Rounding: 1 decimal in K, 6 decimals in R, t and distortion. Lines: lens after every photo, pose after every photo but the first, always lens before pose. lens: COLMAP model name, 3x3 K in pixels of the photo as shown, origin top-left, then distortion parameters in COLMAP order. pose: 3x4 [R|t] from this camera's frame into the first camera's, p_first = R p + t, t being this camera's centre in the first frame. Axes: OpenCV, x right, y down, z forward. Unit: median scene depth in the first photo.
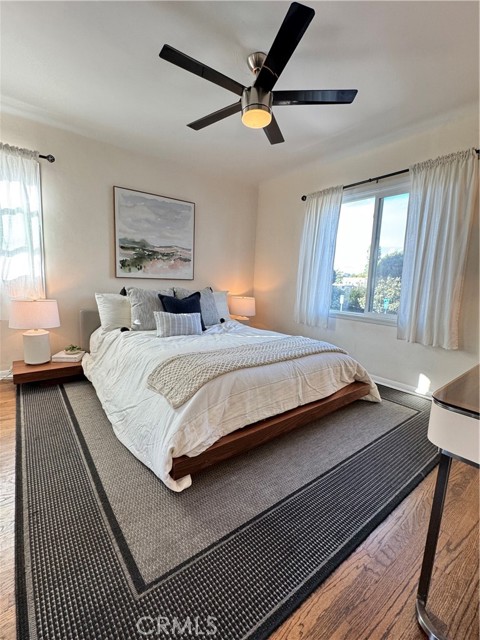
lens RADIAL K [[282.7, 0, 239.0], [0, 282.7, 319.3], [0, 0, 1]] dist [-0.004450, 0.000335]
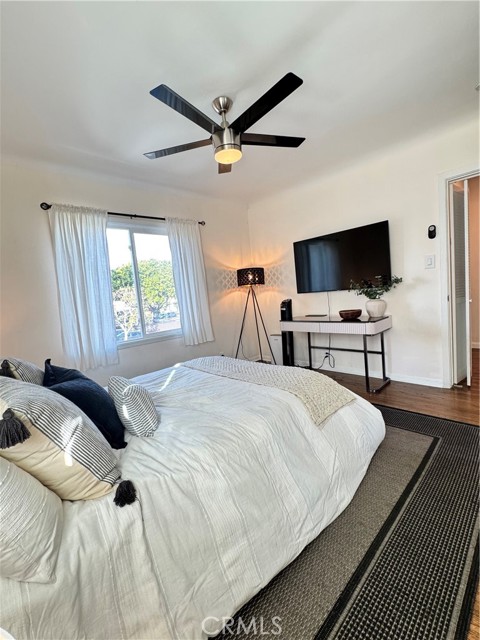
lens RADIAL K [[282.7, 0, 239.4], [0, 282.7, 317.9], [0, 0, 1]] dist [-0.004450, 0.000335]
pose [[-0.102398, -0.110617, 0.988574, -0.814223], [0.223988, 0.965712, 0.131260, -0.185909], [-0.969198, 0.234870, -0.074111, 0.893127]]
